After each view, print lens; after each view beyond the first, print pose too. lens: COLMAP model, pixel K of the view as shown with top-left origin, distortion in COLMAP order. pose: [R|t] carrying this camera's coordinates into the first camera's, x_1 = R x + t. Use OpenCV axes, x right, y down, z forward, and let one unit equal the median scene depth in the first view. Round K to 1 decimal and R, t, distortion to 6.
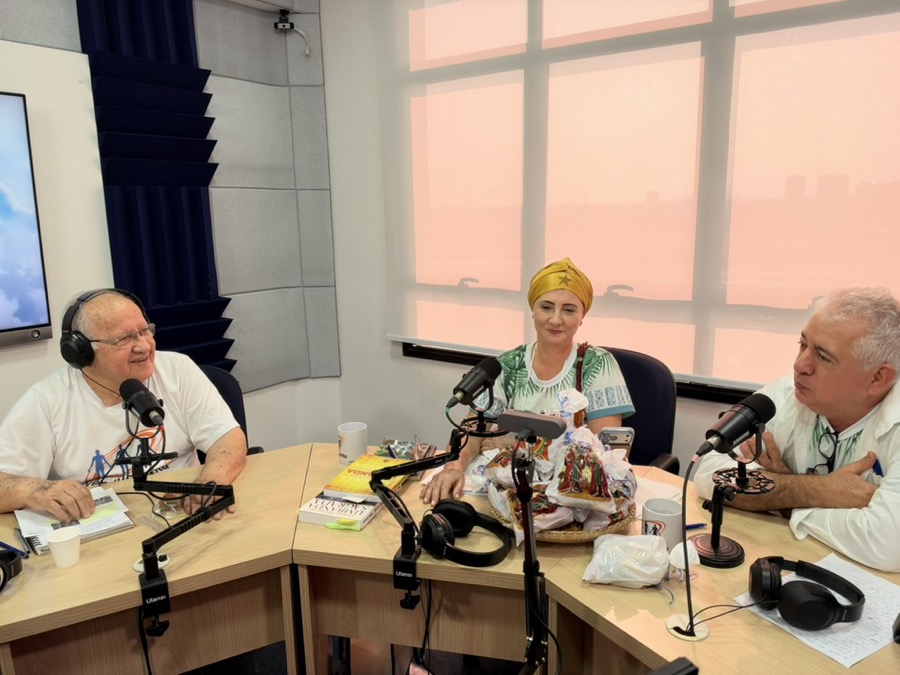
lens RADIAL K [[651.6, 0, 449.9], [0, 651.6, 338.7], [0, 0, 1]] dist [0.038545, -0.076366]
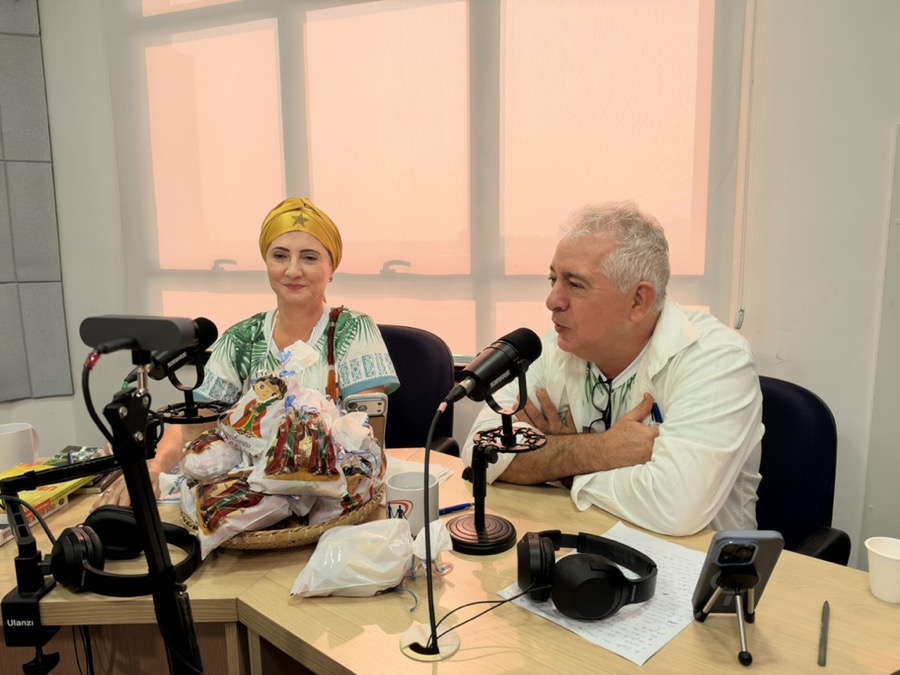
lens RADIAL K [[650.9, 0, 453.5], [0, 650.9, 337.9], [0, 0, 1]] dist [0.057720, -0.112409]
pose [[0.961965, -0.034086, 0.271038, 0.163269], [0.048237, 0.997789, -0.045721, 0.120240], [-0.268880, 0.057056, 0.961482, 0.240202]]
